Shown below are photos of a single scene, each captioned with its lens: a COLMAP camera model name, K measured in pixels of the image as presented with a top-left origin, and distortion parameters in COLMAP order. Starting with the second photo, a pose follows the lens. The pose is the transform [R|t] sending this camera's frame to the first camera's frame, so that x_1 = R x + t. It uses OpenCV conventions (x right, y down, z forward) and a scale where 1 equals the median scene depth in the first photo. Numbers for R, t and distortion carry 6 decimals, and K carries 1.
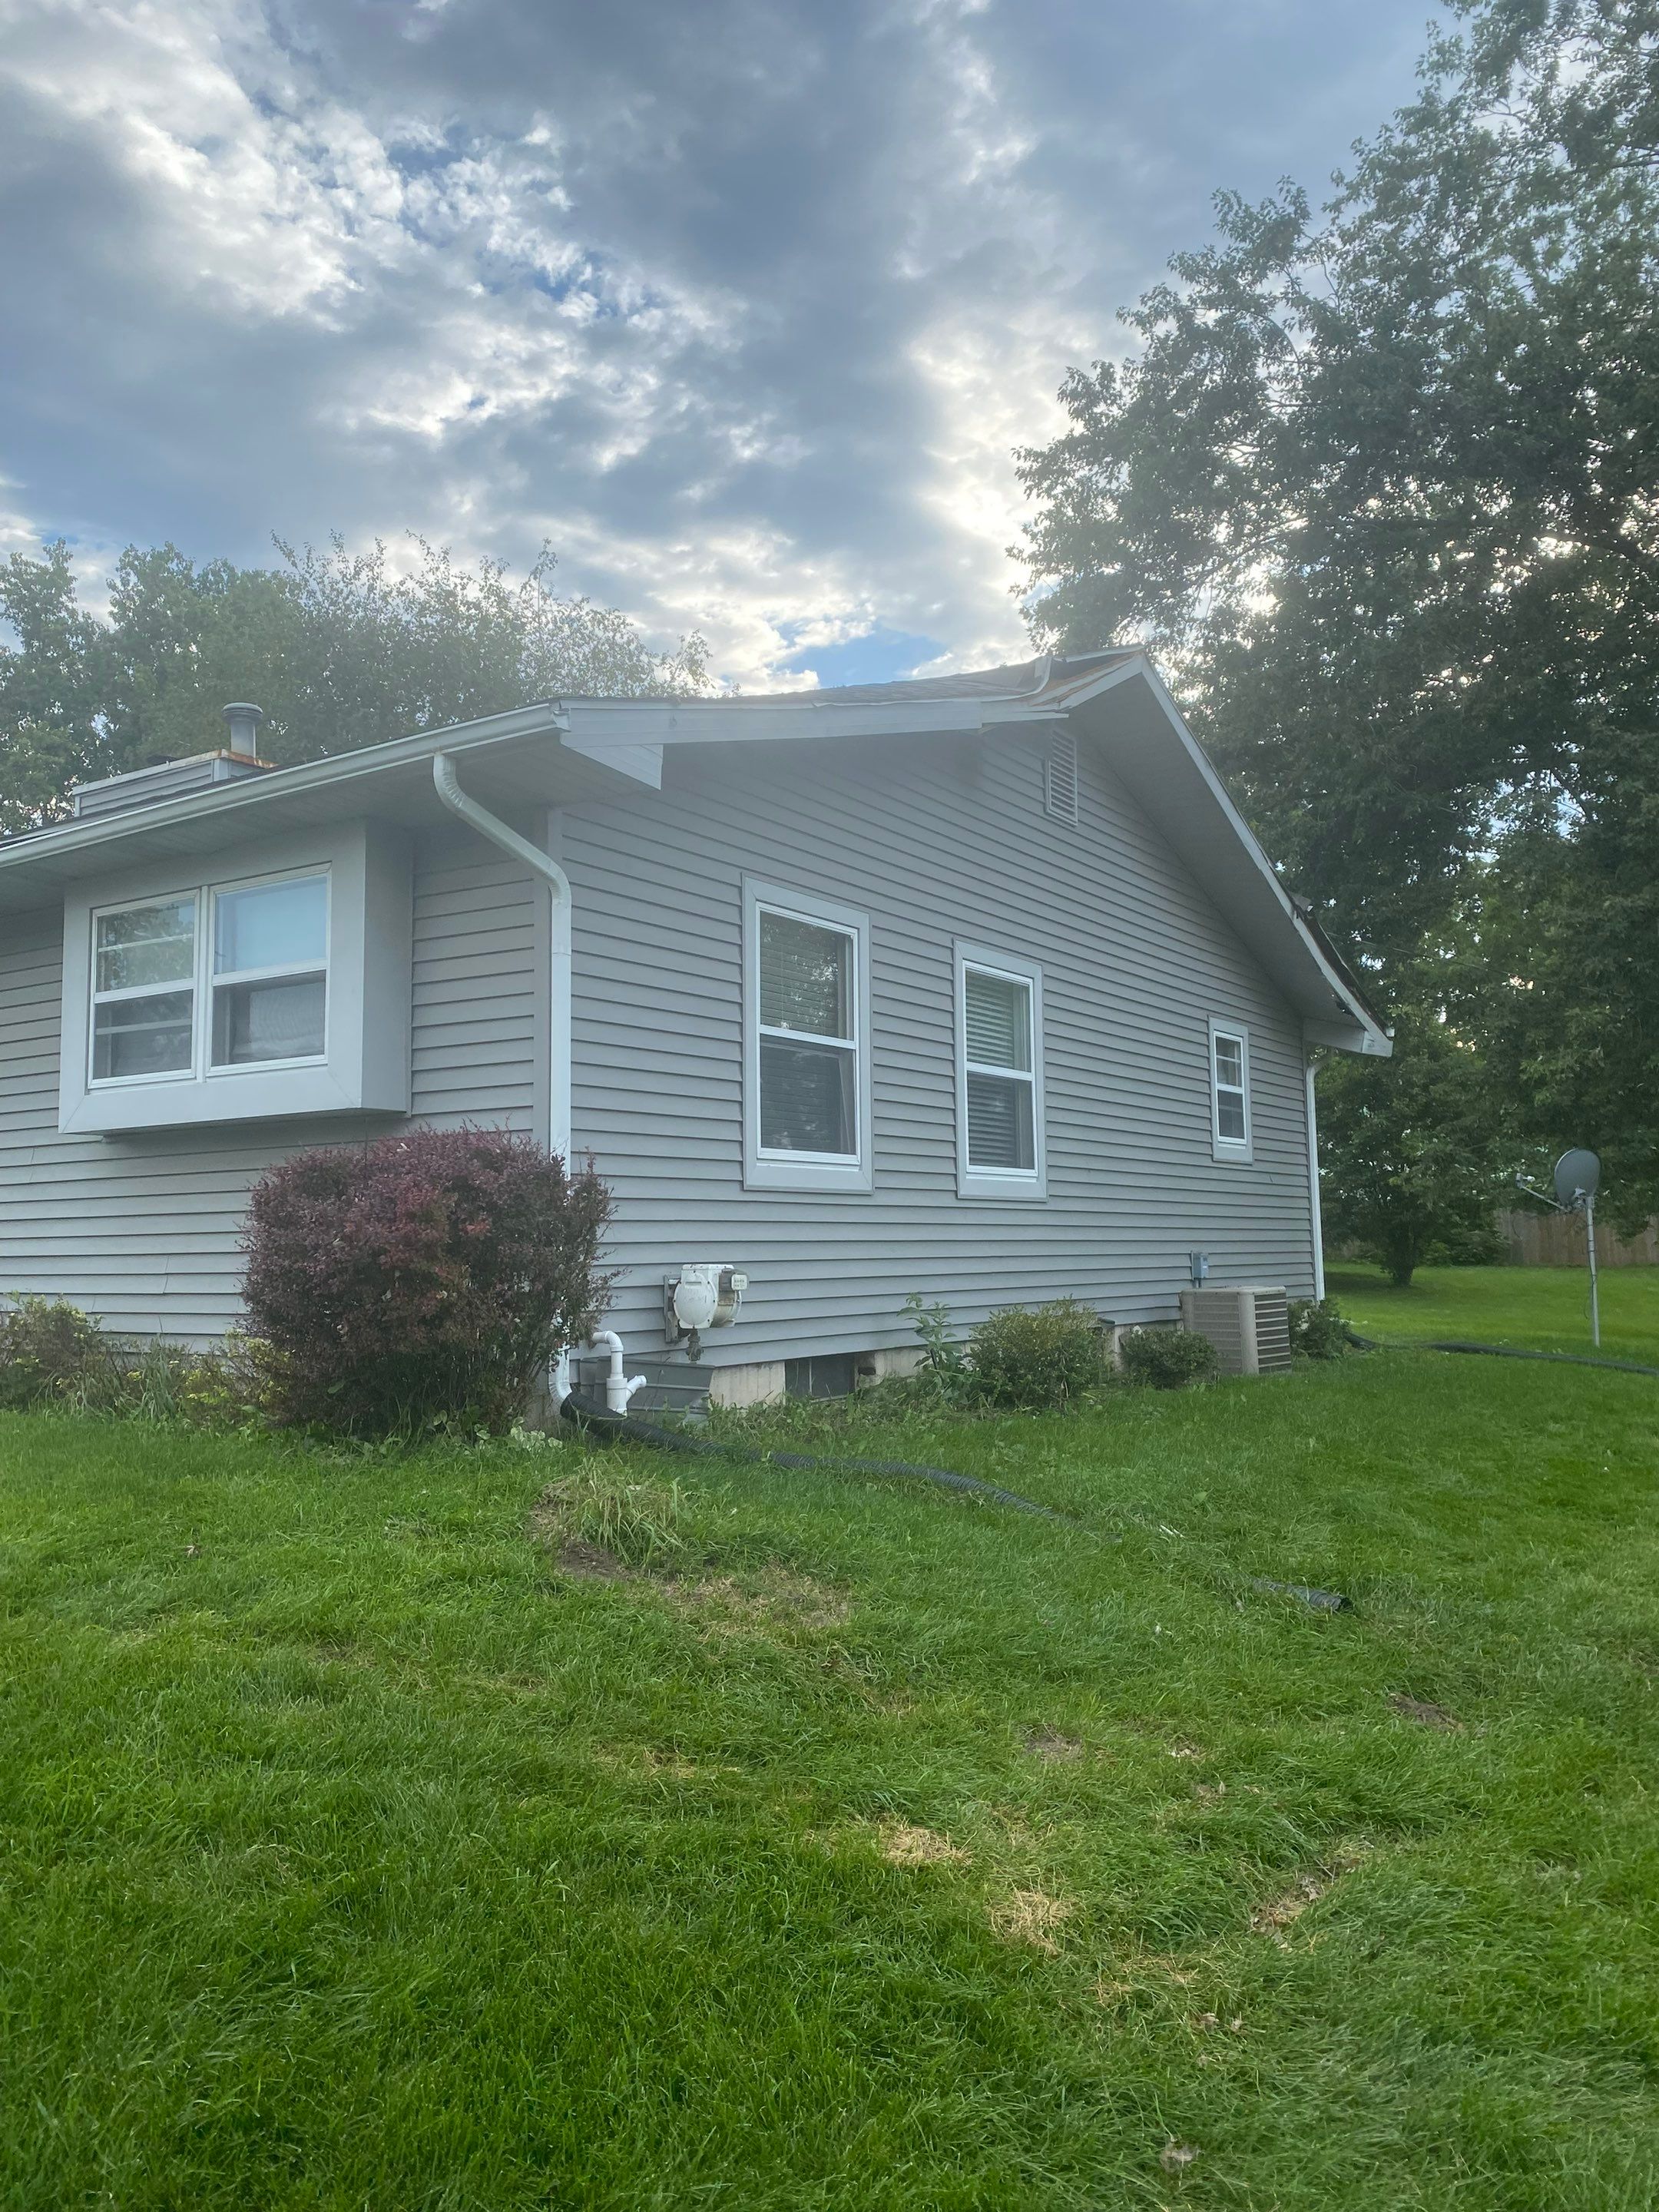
lens RADIAL K [[1707.6, 0, 833.6], [0, 1707.6, 1079.8], [0, 0, 1]] dist [0.124260, -0.320091]
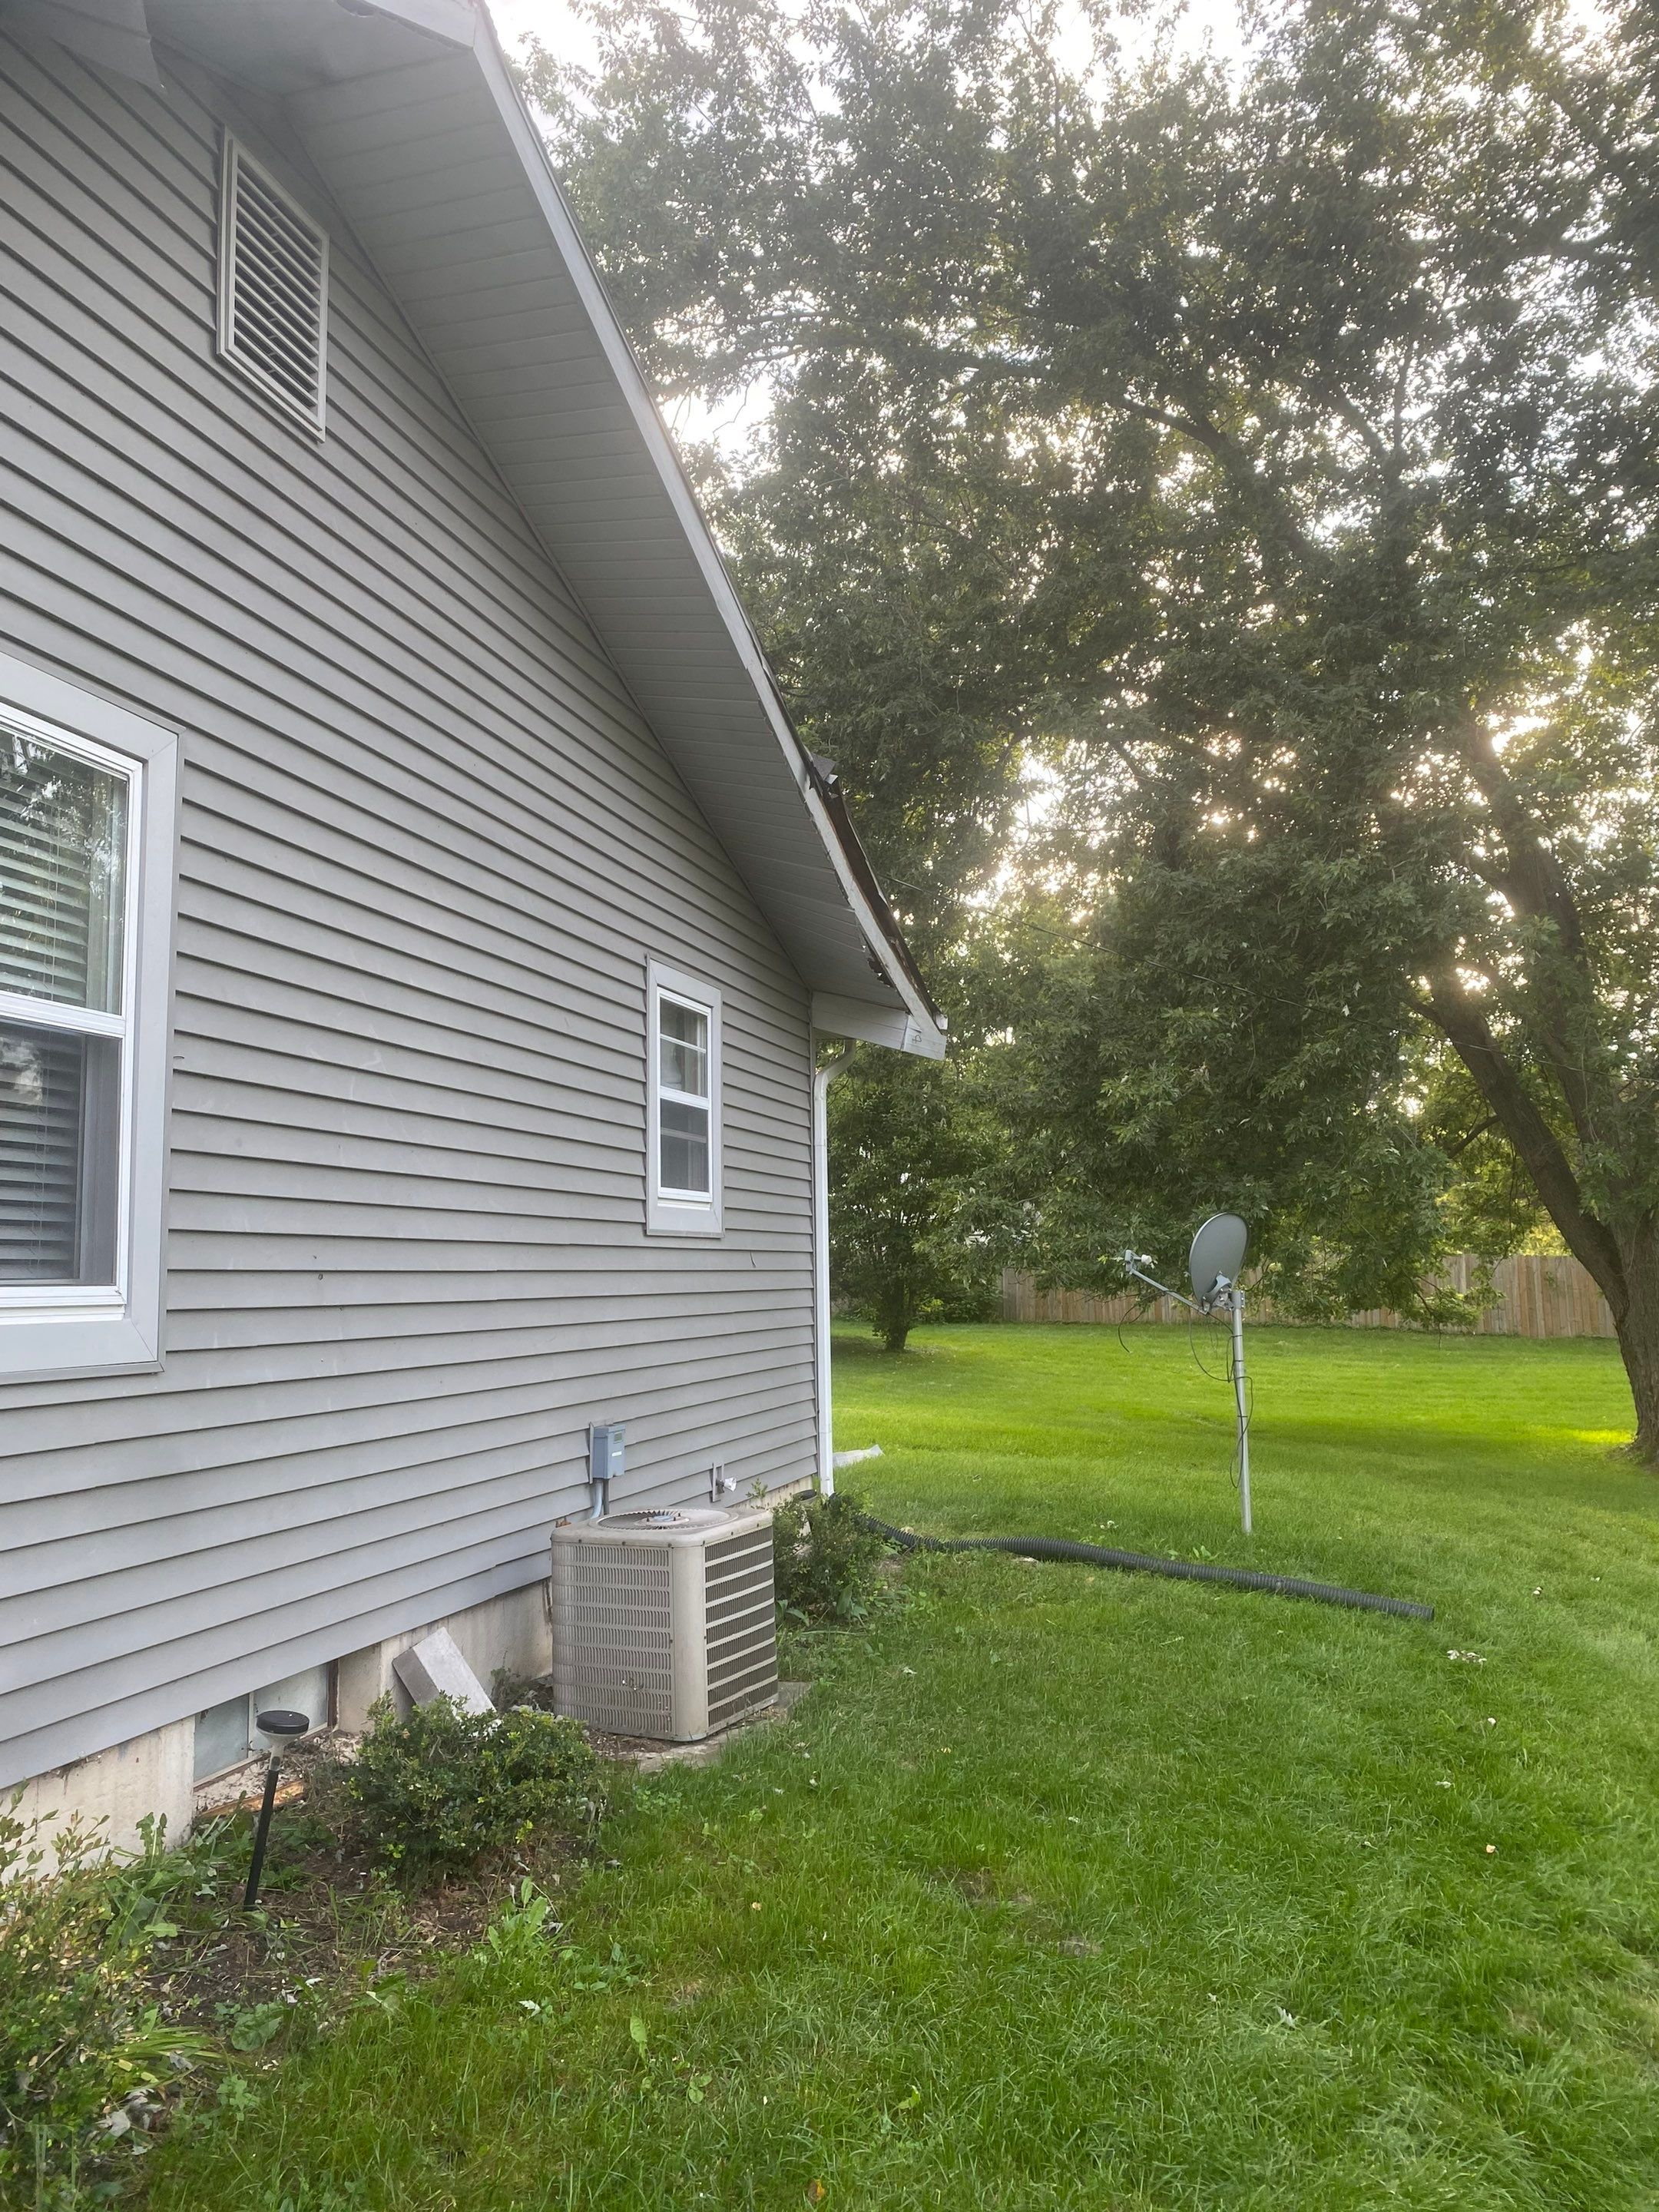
lens RADIAL K [[1595.9, 0, 828.3], [0, 1595.9, 1058.8], [0, 0, 1]] dist [0.064560, 0.000390]
pose [[0.957503, 0.037450, 0.285983, 0.134139], [-0.026824, 0.998800, -0.040985, 0.012422], [-0.287175, 0.031572, 0.957358, 0.522283]]
